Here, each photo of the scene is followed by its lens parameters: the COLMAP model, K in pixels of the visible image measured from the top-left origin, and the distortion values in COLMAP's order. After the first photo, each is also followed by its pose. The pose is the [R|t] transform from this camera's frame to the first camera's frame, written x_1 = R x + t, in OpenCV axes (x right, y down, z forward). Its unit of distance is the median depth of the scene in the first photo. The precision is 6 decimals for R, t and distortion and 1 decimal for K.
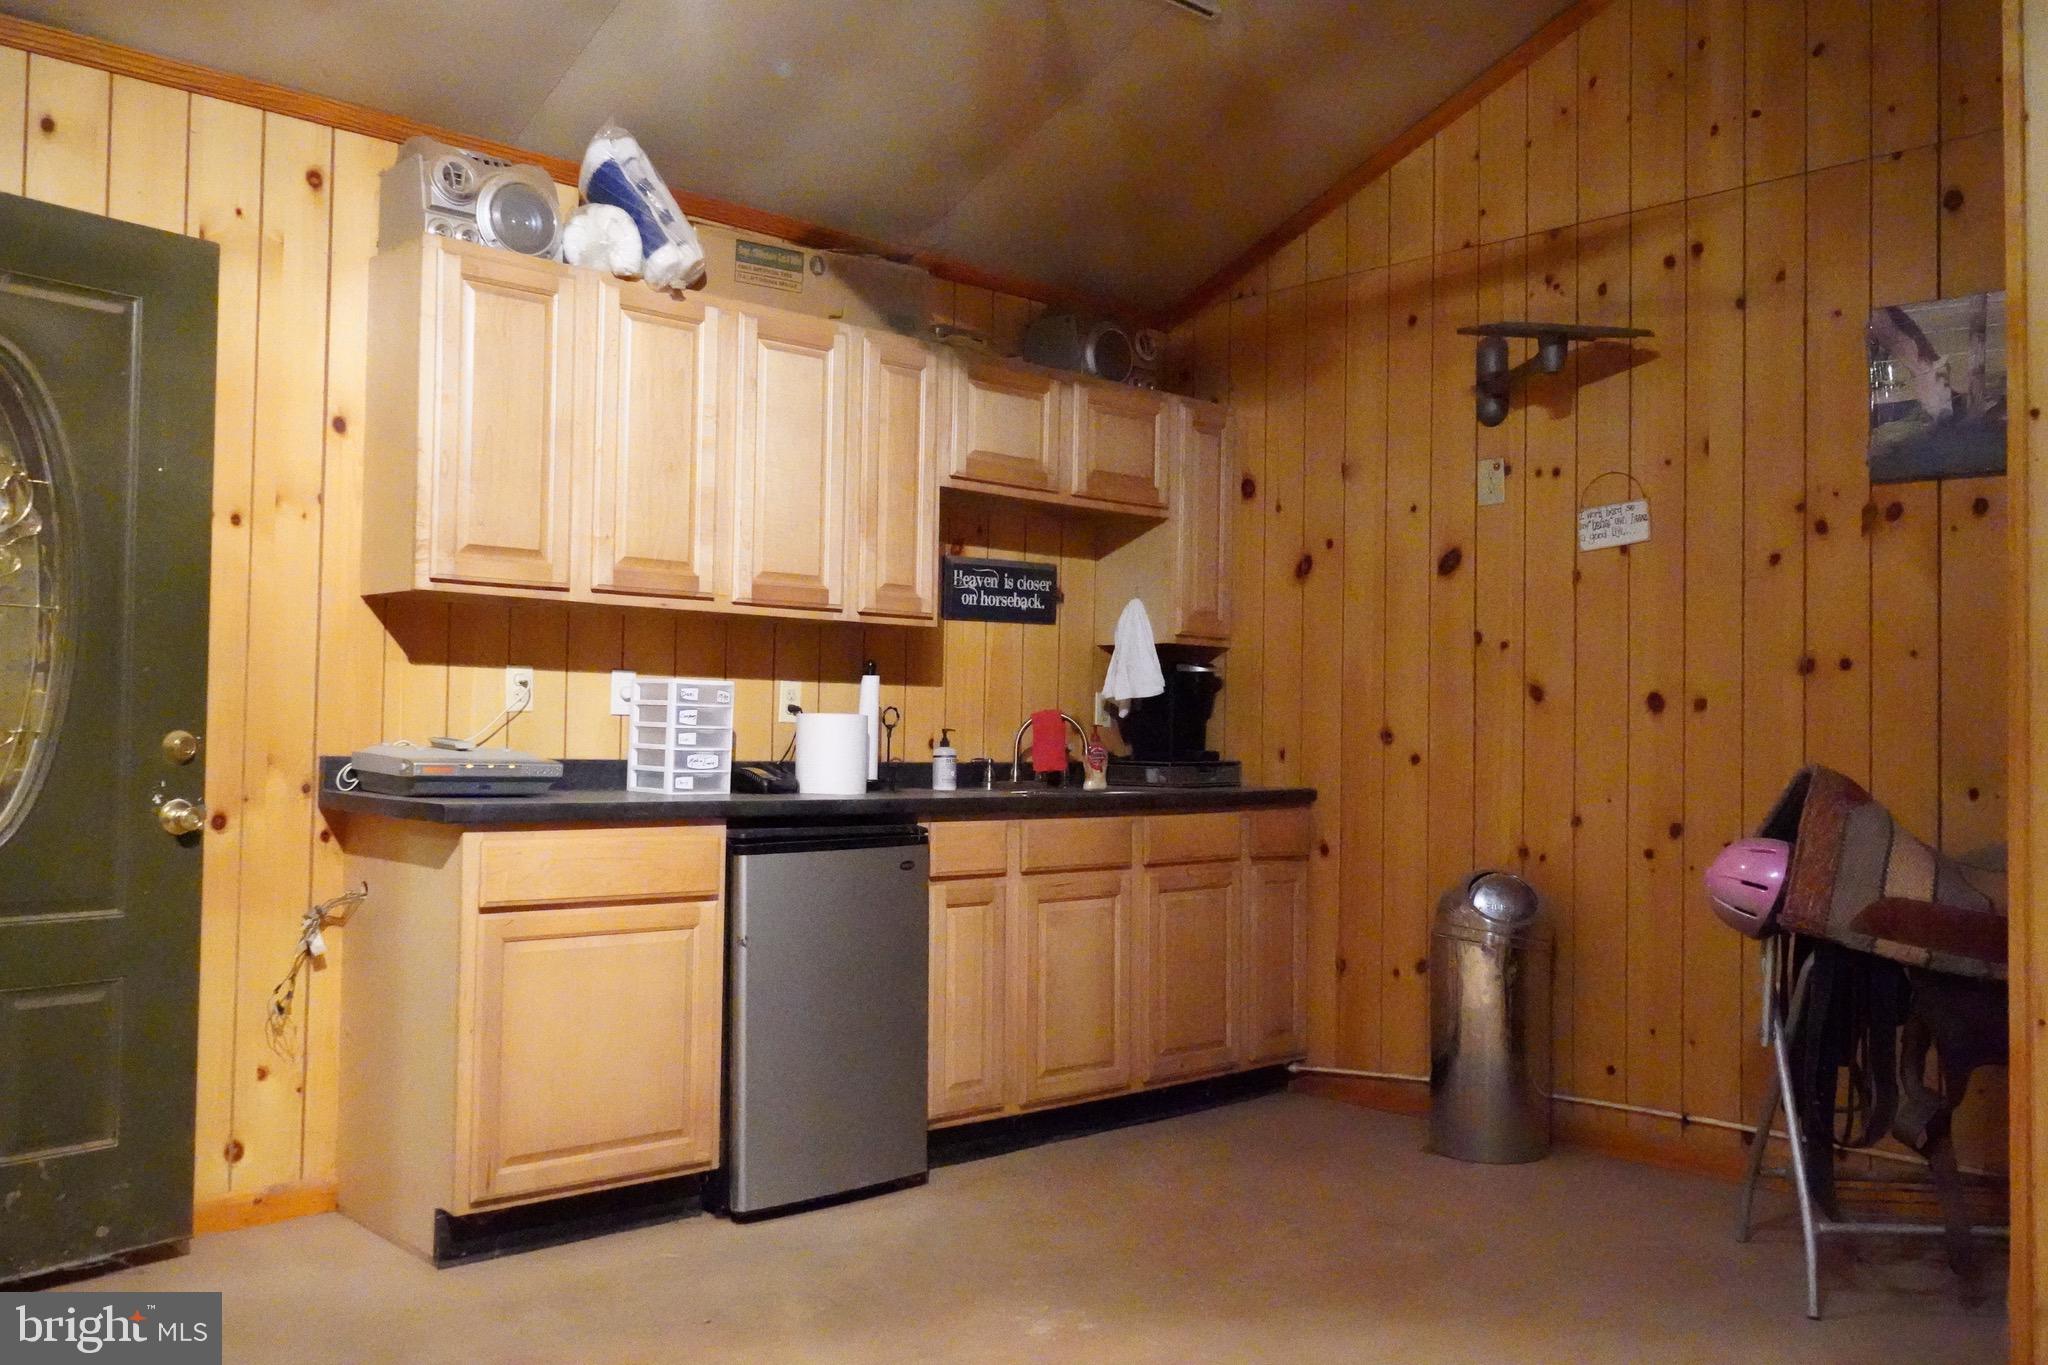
lens RADIAL K [[1740.1, 0, 1023.0], [0, 1740.1, 682.5], [0, 0, 1]] dist [0.011587, 0.006259]
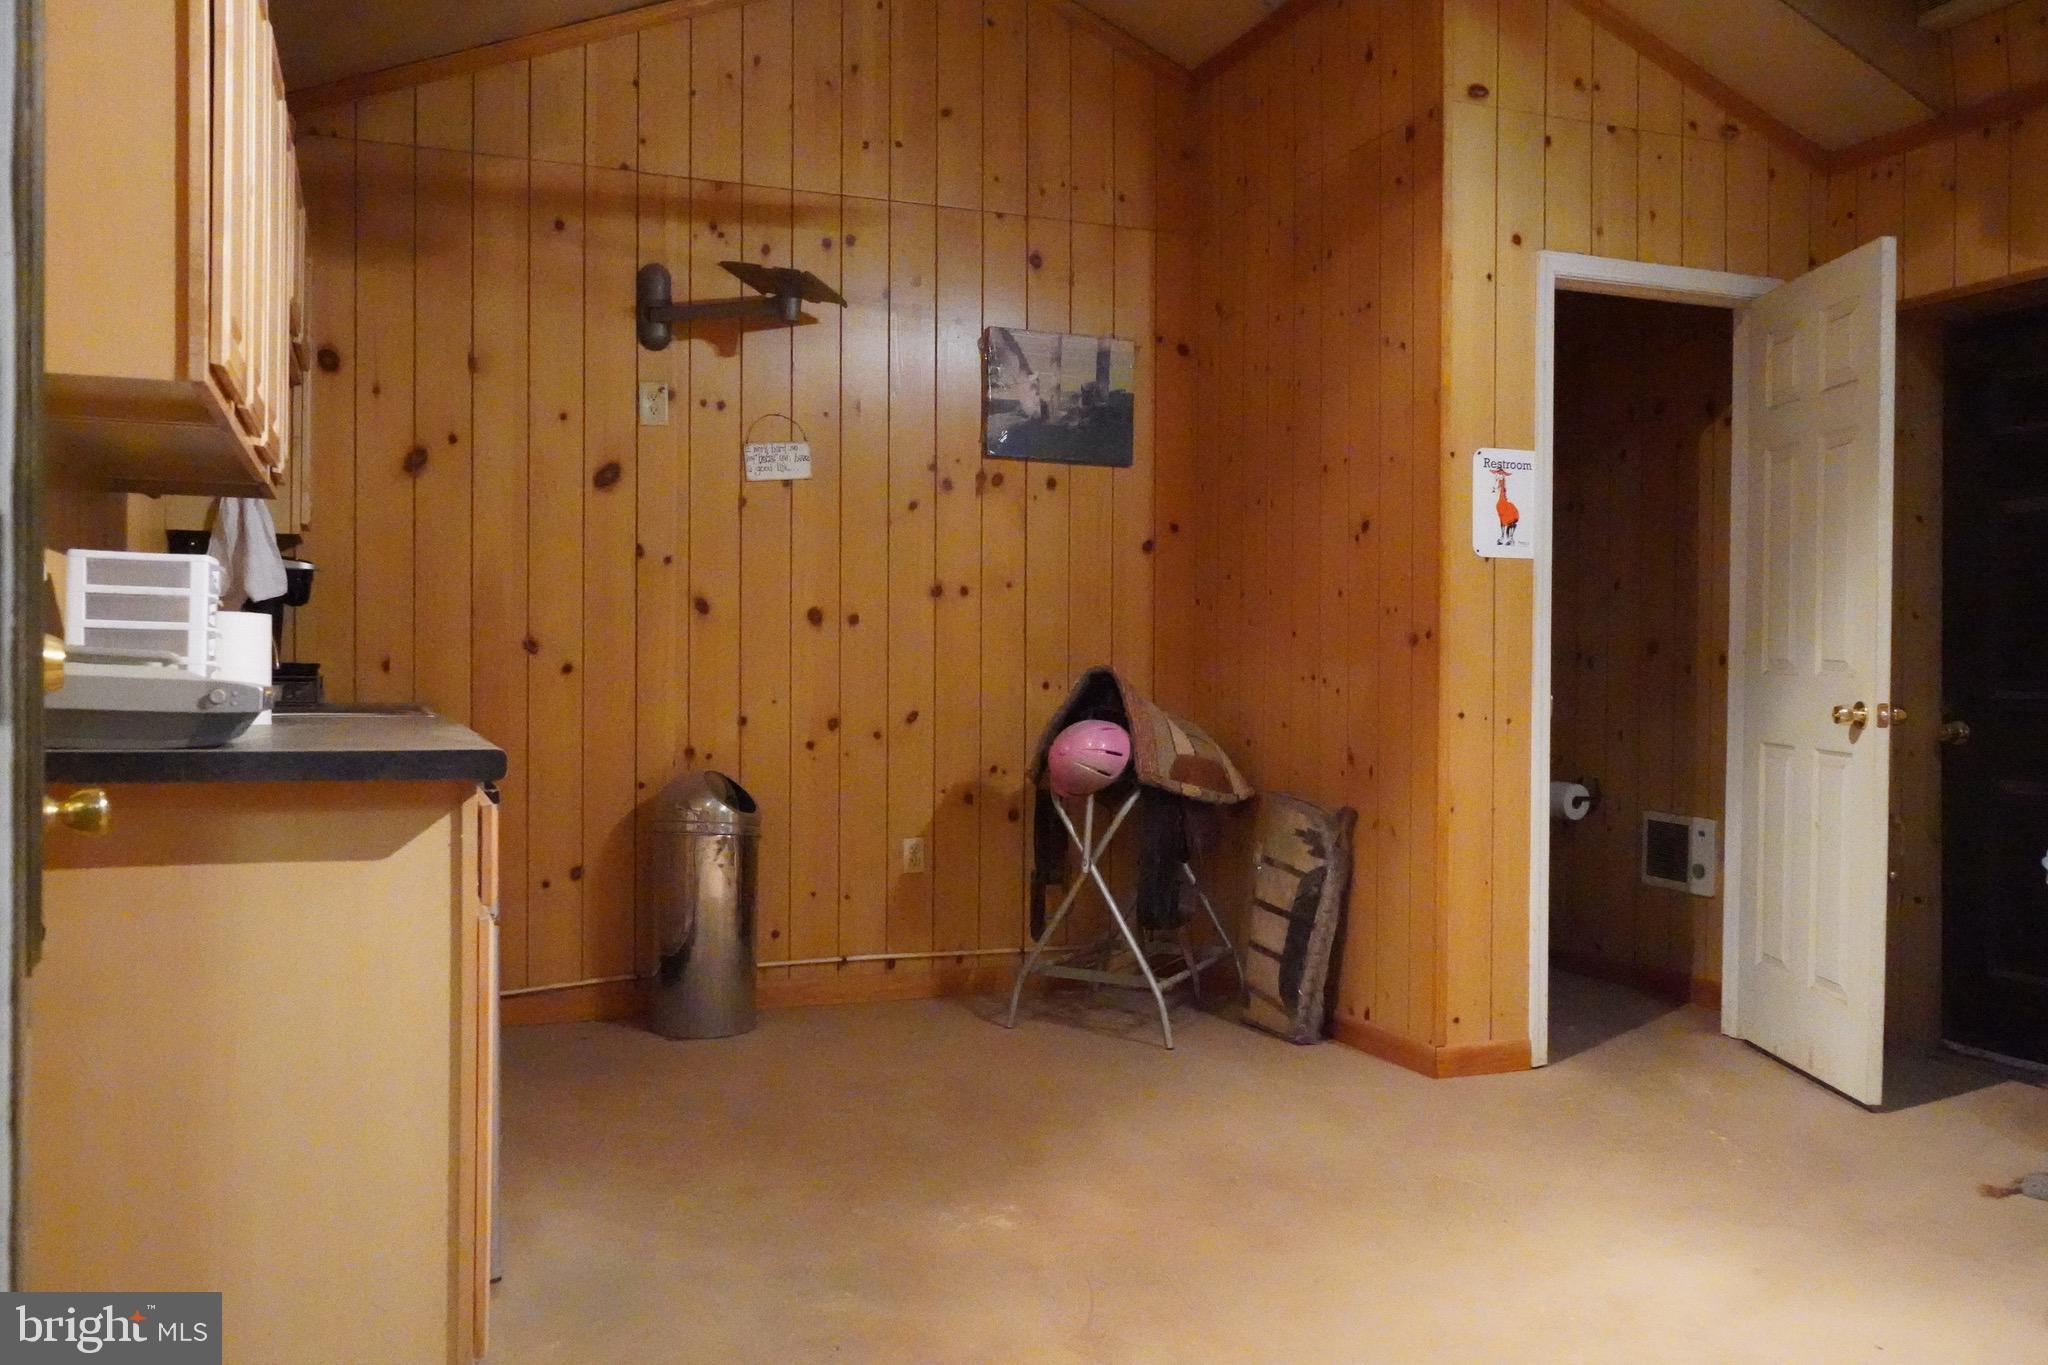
lens RADIAL K [[1685.3, 0, 1022.8], [0, 1685.3, 682.3], [0, 0, 1]] dist [-0.012116, -0.002219]
pose [[0.370777, -0.018729, 0.928533, -0.621767], [-0.027761, 0.999126, 0.031238, 0.015504], [-0.928307, -0.037359, 0.369933, 0.430071]]
